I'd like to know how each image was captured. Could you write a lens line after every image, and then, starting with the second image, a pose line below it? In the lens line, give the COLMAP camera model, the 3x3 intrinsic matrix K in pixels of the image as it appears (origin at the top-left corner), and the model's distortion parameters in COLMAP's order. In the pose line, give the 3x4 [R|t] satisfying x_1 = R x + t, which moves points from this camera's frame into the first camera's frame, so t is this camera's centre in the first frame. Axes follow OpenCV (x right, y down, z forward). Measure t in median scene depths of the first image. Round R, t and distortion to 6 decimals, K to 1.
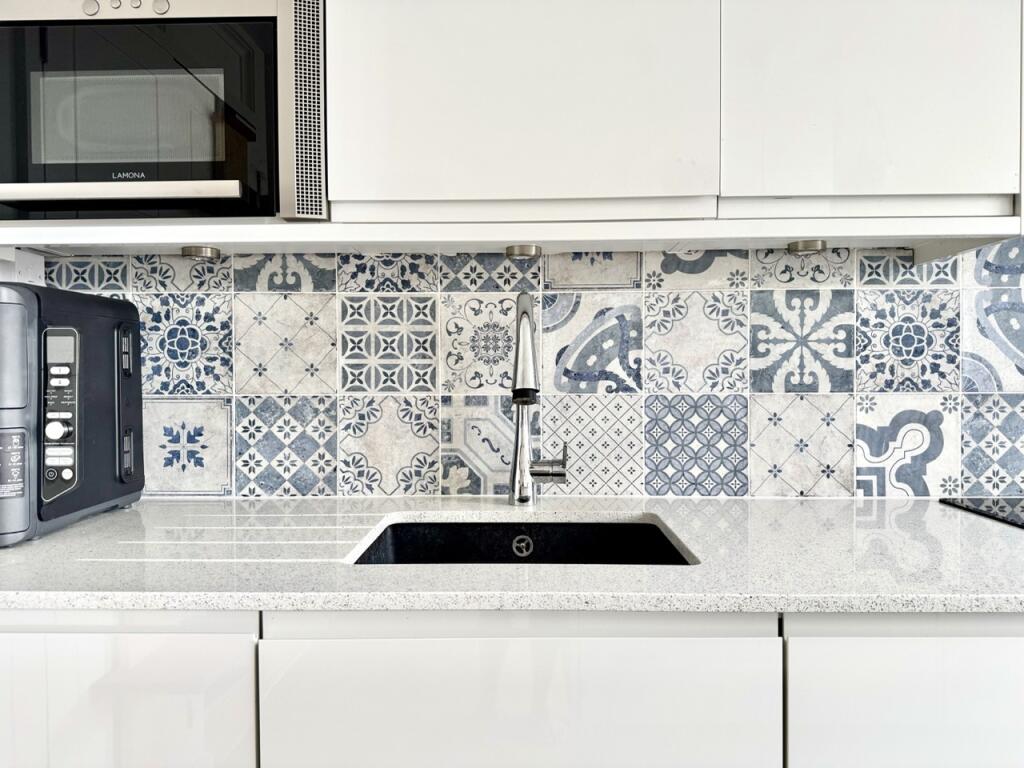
lens RADIAL K [[717.4, 0, 510.3], [0, 717.4, 384.0], [0, 0, 1]] dist [0.064331, -0.078285]
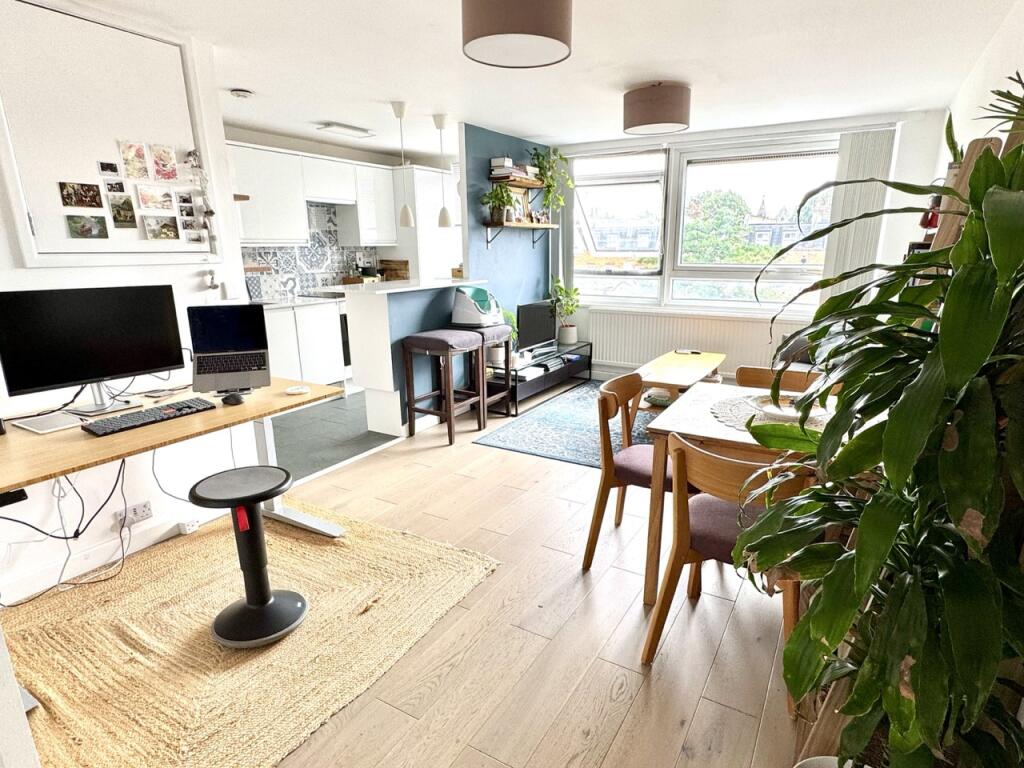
lens RADIAL K [[568.9, 0, 531.5], [0, 568.9, 403.0], [0, 0, 1]] dist [-0.006149, -0.000313]
pose [[0.478405, -0.231788, 0.846997, -2.061075], [0.012924, 0.966290, 0.257133, -0.107015], [-0.878044, -0.112067, 0.465273, -2.249751]]
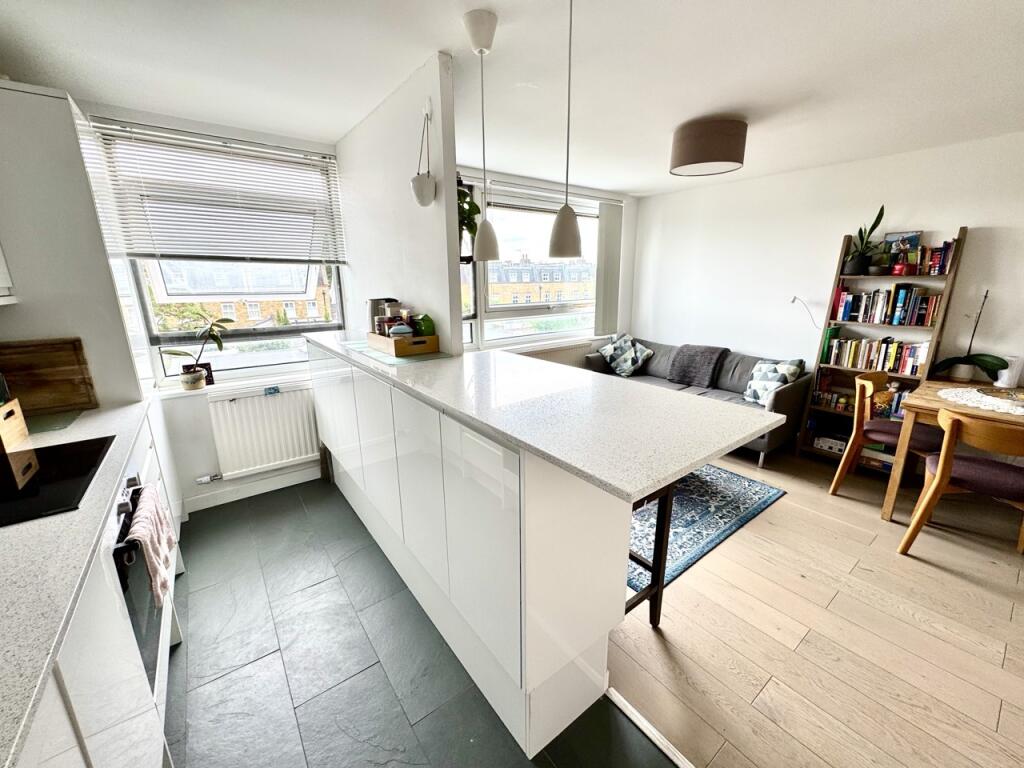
lens RADIAL K [[408.3, 0, 512.8], [0, 408.3, 382.9], [0, 0, 1]] dist [-0.006089, 0.002182]
pose [[-0.619192, -0.183334, 0.763538, -0.380407], [0.023735, 0.967549, 0.251567, -0.200271], [-0.784881, 0.173891, -0.594747, 0.397306]]
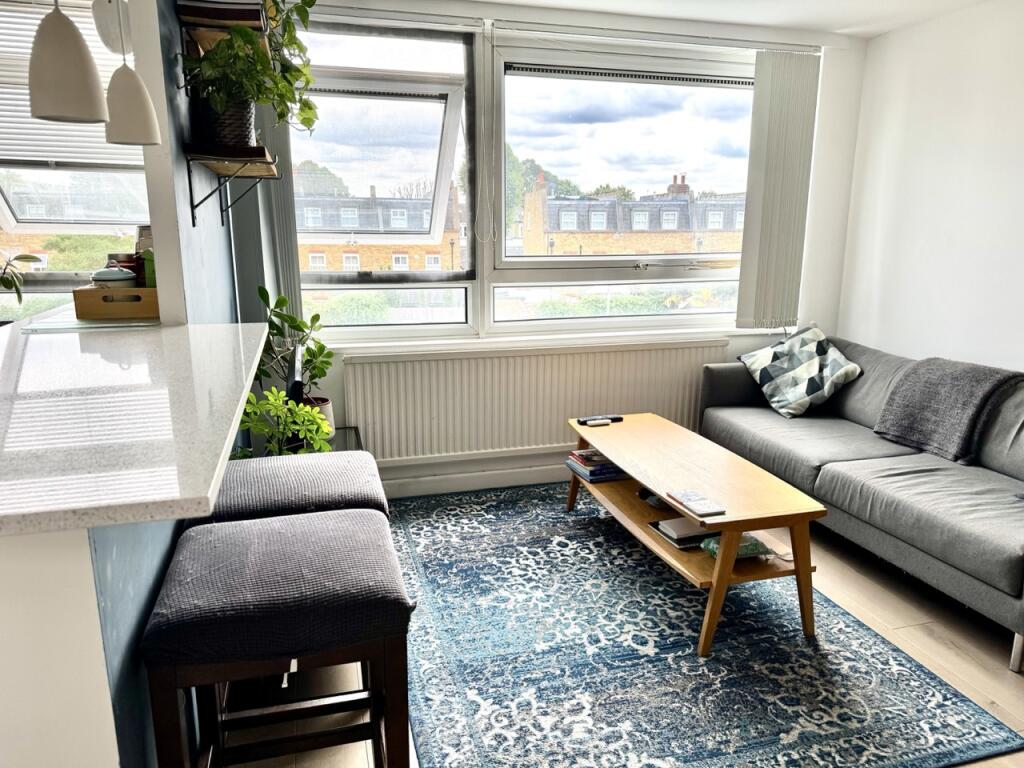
lens RADIAL K [[717.4, 0, 518.3], [0, 717.4, 386.1], [0, 0, 1]] dist [0.064331, -0.078285]
pose [[-0.296980, -0.204889, 0.932643, -0.643253], [0.010940, 0.975915, 0.217878, -0.125580], [-0.954821, 0.074908, -0.287585, -0.477298]]
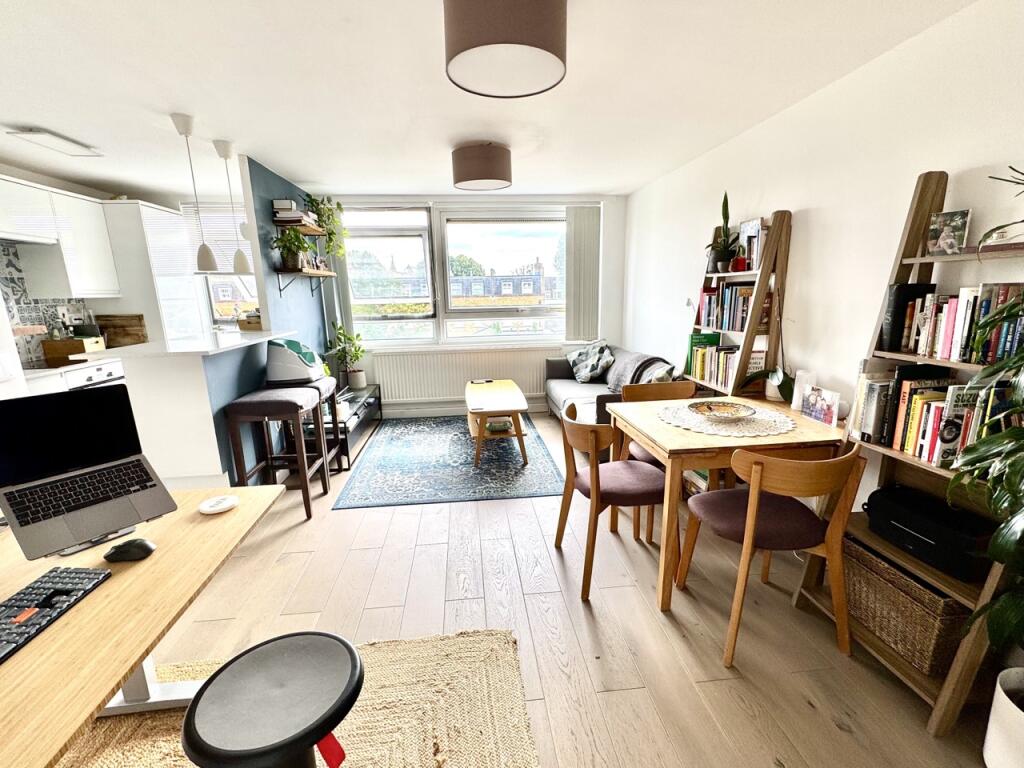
lens RADIAL K [[468.1, 0, 514.7], [0, 468.1, 402.2], [0, 0, 1]] dist [-0.002391, 0.000309]
pose [[-0.126693, -0.220835, 0.967048, -1.861108], [0.033841, 0.973374, 0.226713, -0.105054], [-0.991365, 0.061449, -0.115846, -1.254581]]
